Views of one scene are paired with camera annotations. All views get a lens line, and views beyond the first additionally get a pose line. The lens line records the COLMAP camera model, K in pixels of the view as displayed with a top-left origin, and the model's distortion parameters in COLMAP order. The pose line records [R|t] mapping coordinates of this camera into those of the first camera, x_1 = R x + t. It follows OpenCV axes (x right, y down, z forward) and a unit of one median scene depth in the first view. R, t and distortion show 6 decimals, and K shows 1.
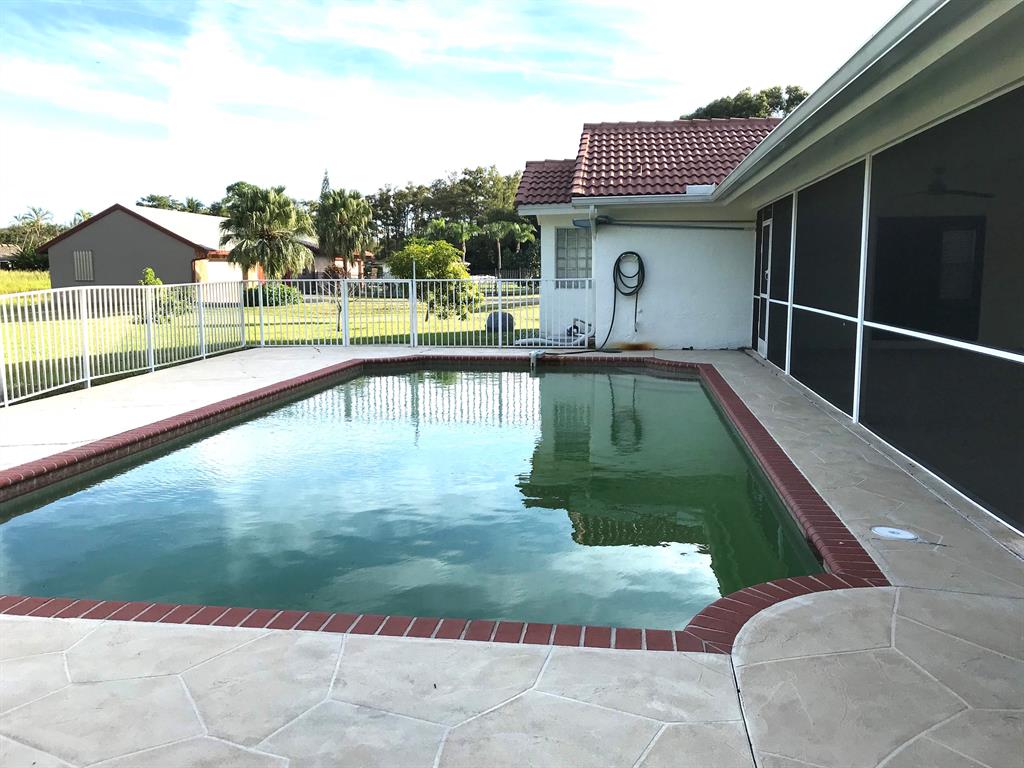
lens RADIAL K [[849.5, 0, 514.9], [0, 849.5, 391.0], [0, 0, 1]] dist [0.043321, -0.017241]
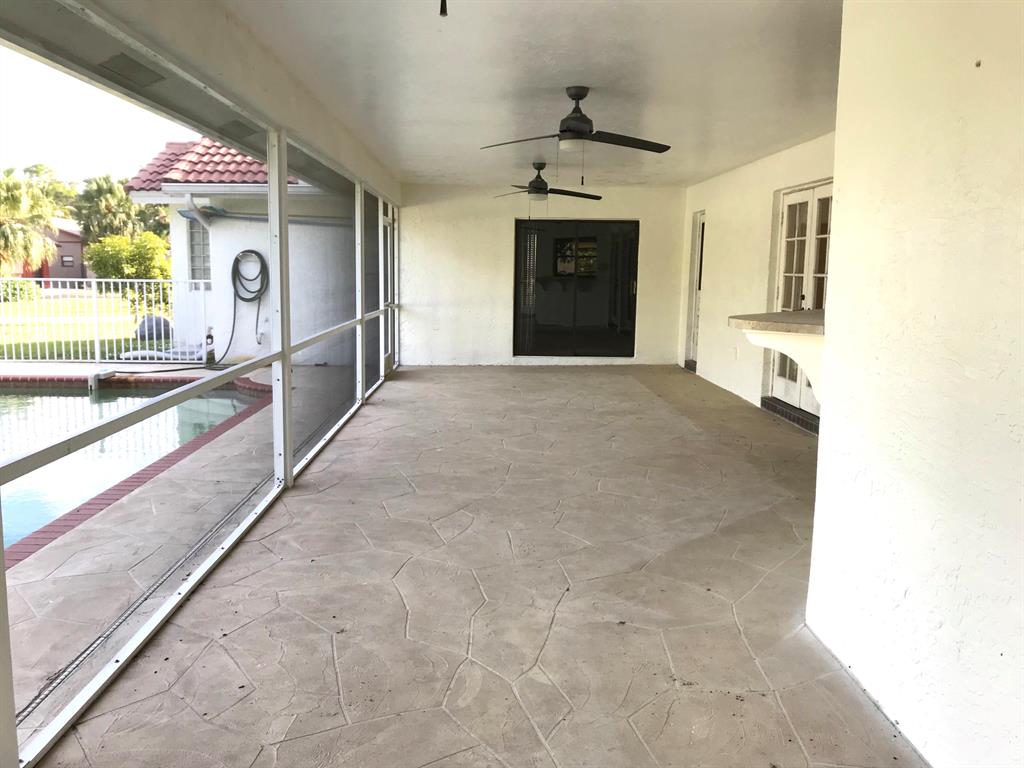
lens RADIAL K [[849.5, 0, 509.1], [0, 849.5, 377.5], [0, 0, 1]] dist [0.043321, -0.017241]
pose [[0.988627, -0.004037, 0.150335, 0.253041], [0.005622, 0.999933, -0.010120, -0.025846], [-0.150284, 0.010851, 0.988583, 0.117326]]
